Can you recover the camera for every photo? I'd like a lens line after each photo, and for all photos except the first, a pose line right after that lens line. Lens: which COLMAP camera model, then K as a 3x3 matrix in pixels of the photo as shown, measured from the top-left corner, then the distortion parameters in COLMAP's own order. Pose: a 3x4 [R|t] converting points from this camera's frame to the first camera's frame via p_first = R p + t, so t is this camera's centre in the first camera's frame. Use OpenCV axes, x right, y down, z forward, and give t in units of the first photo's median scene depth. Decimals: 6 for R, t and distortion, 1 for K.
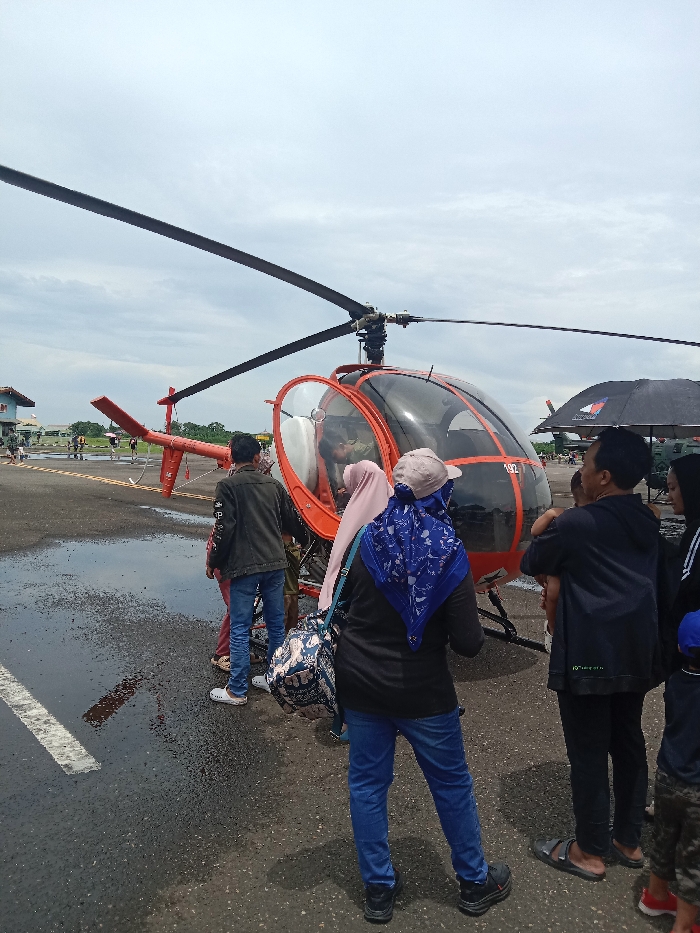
lens RADIAL K [[713.6, 0, 350.0], [0, 713.6, 466.5], [0, 0, 1]] dist [0.171272, 0.001996]
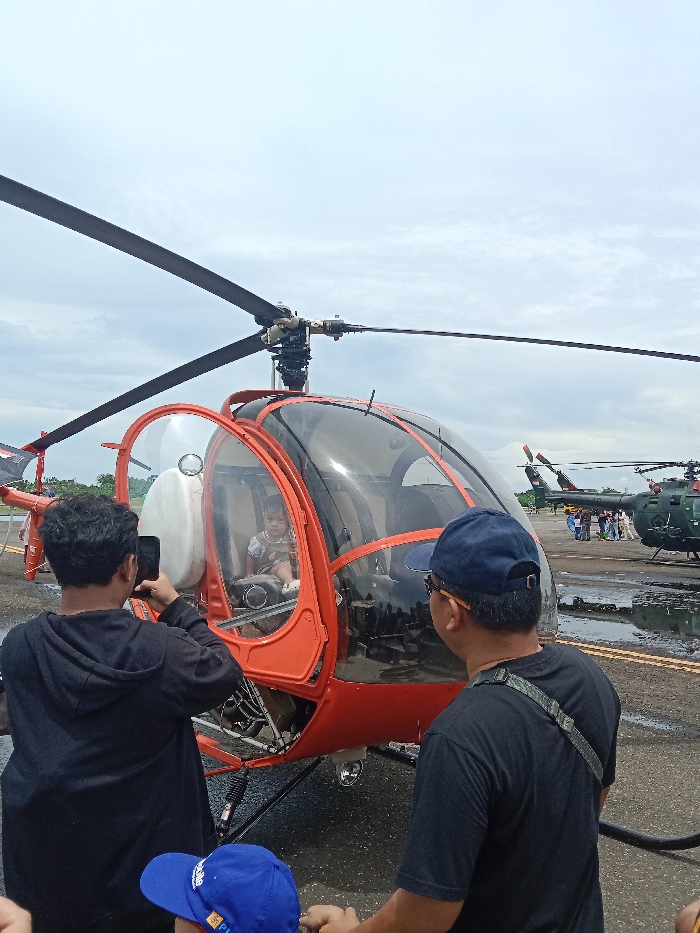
lens RADIAL K [[806.6, 0, 350.0], [0, 806.6, 466.5], [0, 0, 1]] dist [-0.003304, -0.001725]
pose [[0.998123, -0.007199, 0.060823, 0.041069], [0.011358, 0.997599, -0.068316, -0.017129], [-0.060185, 0.068878, 0.995808, 0.230023]]
